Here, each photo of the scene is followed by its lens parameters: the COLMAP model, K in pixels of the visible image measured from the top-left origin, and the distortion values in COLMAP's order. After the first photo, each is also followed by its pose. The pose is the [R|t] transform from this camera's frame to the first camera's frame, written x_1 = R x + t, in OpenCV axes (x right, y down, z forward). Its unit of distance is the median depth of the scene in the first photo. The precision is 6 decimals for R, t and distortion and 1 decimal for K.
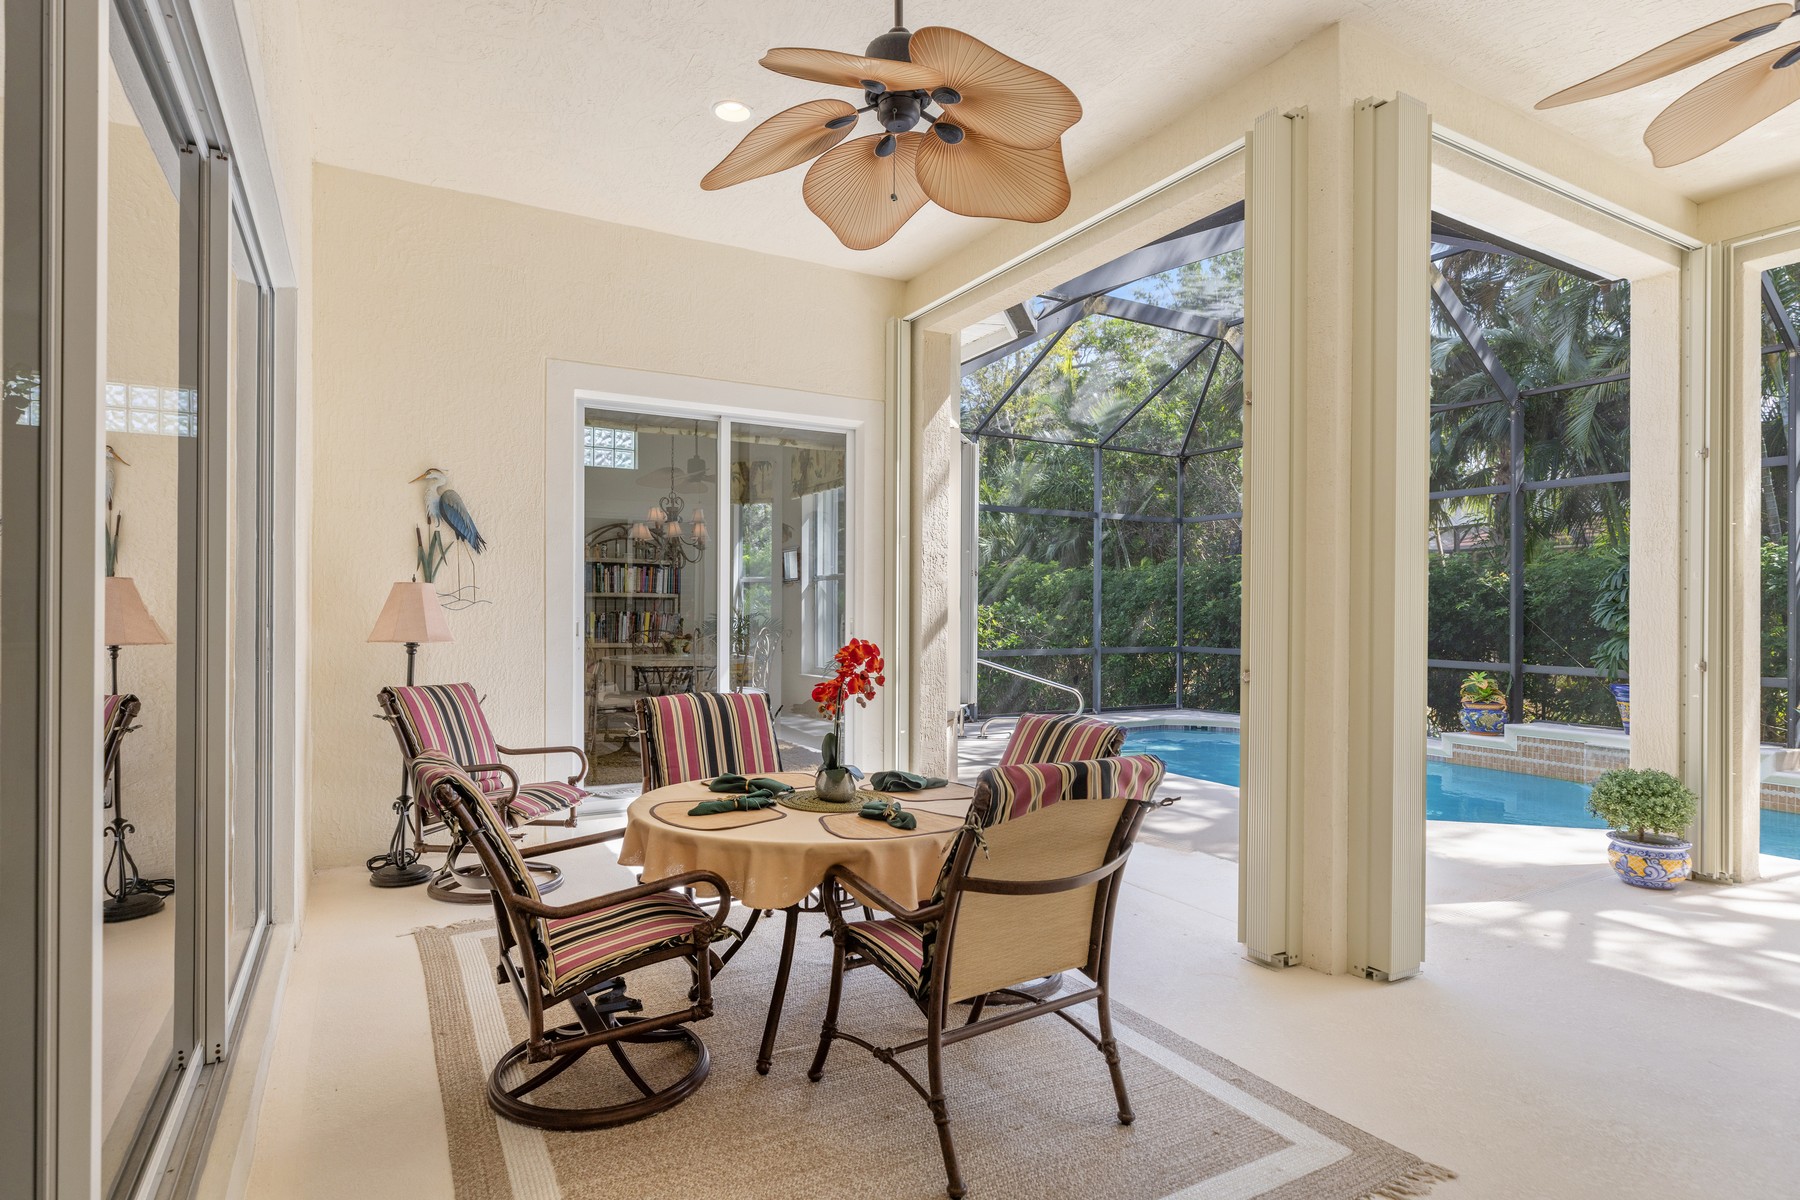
lens RADIAL K [[931.4, 0, 889.5], [0, 931.4, 597.7], [0, 0, 1]] dist [-0.000734, 0.000749]
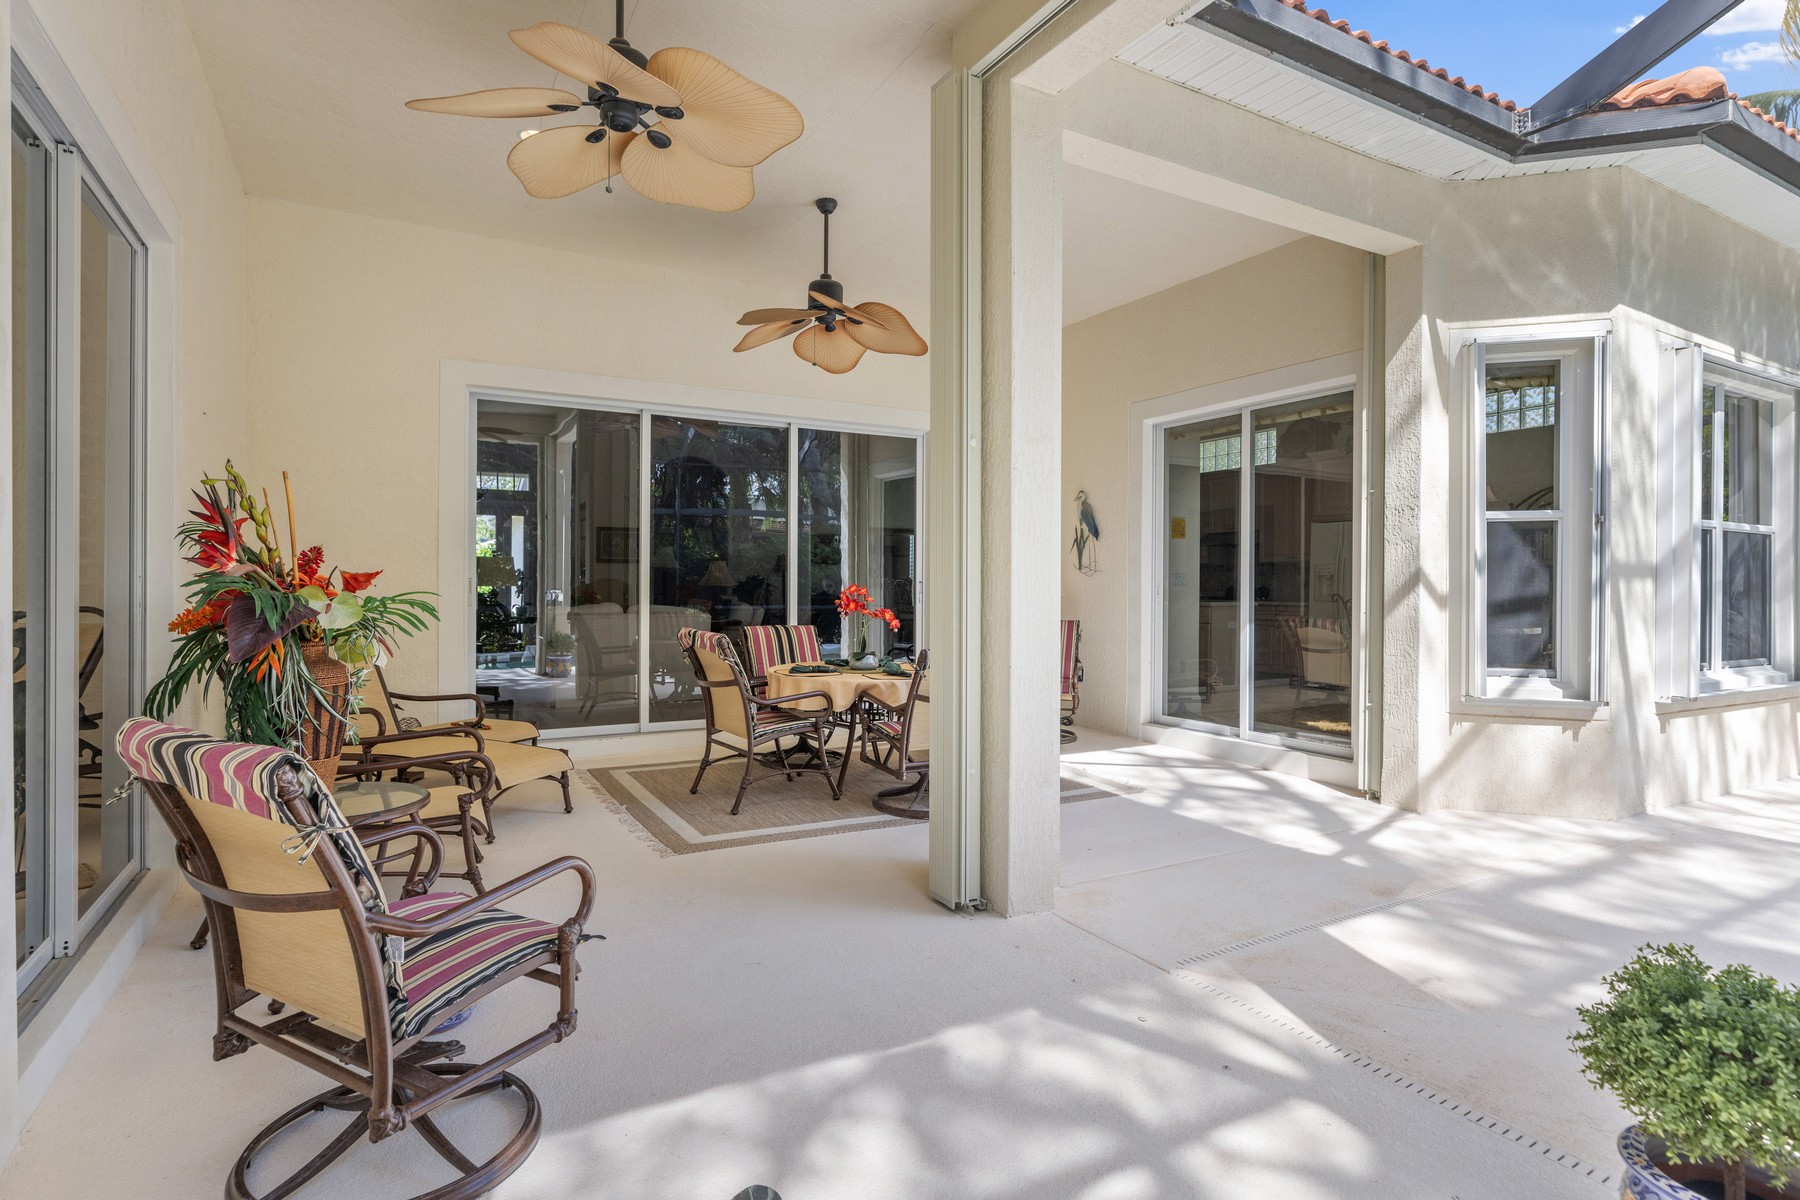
lens RADIAL K [[936.4, 0, 901.8], [0, 936.4, 582.5], [0, 0, 1]] dist [0.004028, 0.000835]
pose [[0.015928, -0.010785, -0.999815, 1.363818], [-0.003759, 0.999934, -0.010846, 0.049654], [0.999866, 0.003931, 0.015886, 0.792013]]
